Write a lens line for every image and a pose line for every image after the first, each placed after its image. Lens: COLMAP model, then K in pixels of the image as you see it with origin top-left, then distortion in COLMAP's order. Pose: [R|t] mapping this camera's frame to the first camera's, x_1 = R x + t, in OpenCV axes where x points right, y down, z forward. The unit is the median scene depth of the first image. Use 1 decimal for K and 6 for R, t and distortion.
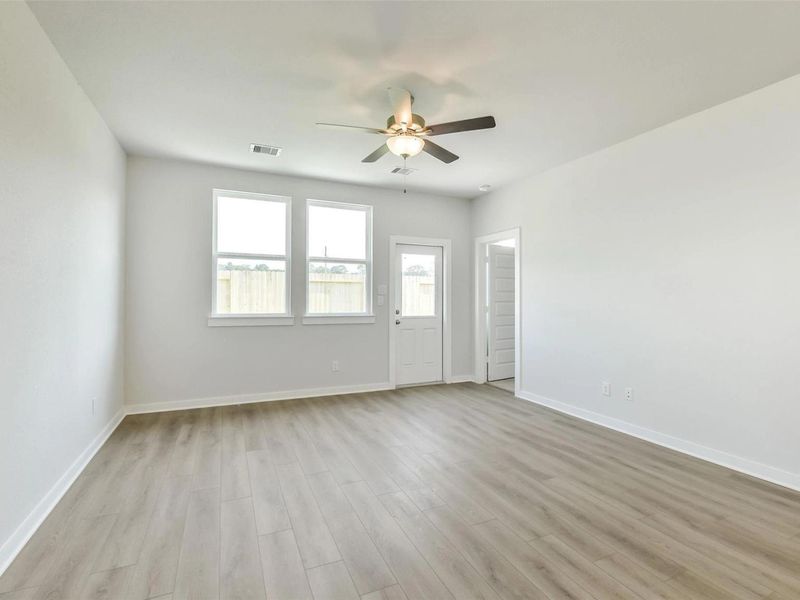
lens RADIAL K [[389.7, 0, 401.9], [0, 389.7, 298.2], [0, 0, 1]] dist [-0.001995, -0.009470]
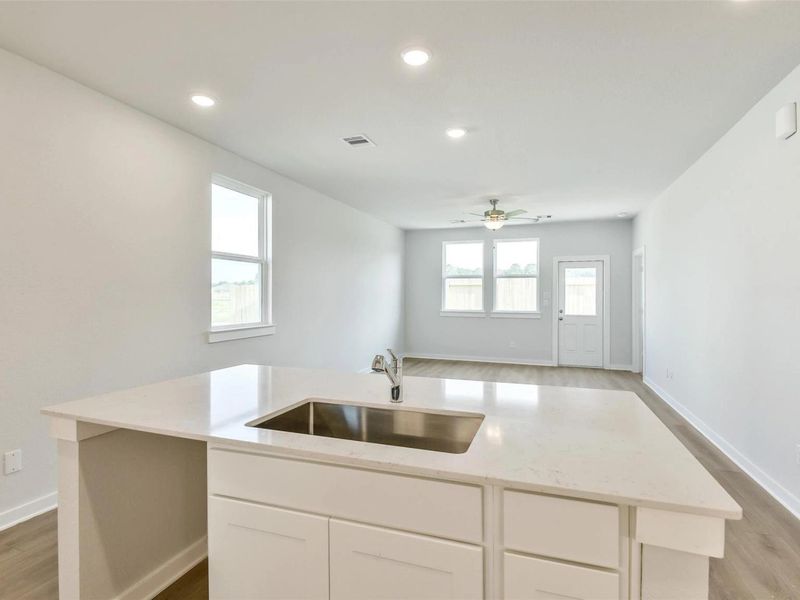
lens RADIAL K [[409.6, 0, 400.5], [0, 409.6, 296.8], [0, 0, 1]] dist [-0.002941, 0.000784]
pose [[0.715494, -0.000431, -0.698618, 0.685584], [-0.000905, 0.999998, -0.001544, -0.015123], [0.698618, 0.001737, 0.715493, -0.497887]]
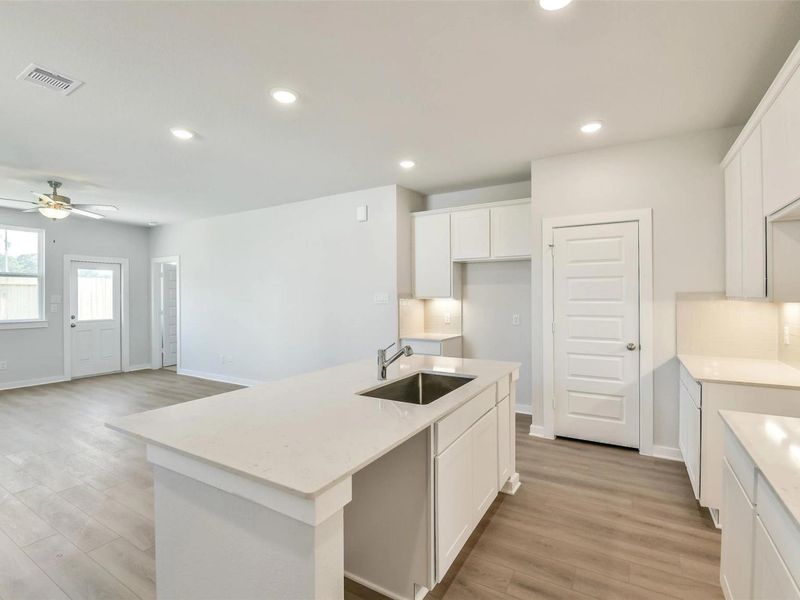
lens RADIAL K [[389.7, 0, 400.9], [0, 389.7, 297.2], [0, 0, 1]] dist [-0.001995, -0.009470]
pose [[0.823767, -0.006400, 0.566893, 0.169622], [0.005038, 0.999979, 0.003968, -0.030330], [-0.566907, -0.000413, 0.823782, -0.664682]]
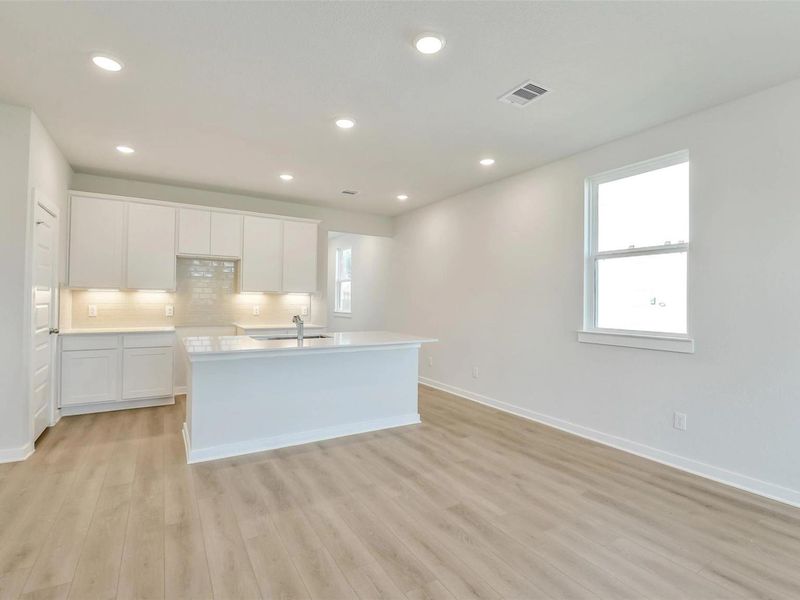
lens RADIAL K [[389.7, 0, 401.5], [0, 389.7, 298.6], [0, 0, 1]] dist [-0.001995, -0.009470]
pose [[-0.992504, -0.015716, -0.121198, 0.325708], [-0.015324, 0.999874, -0.004173, -0.005833], [0.121248, -0.002284, -0.992620, 0.559026]]
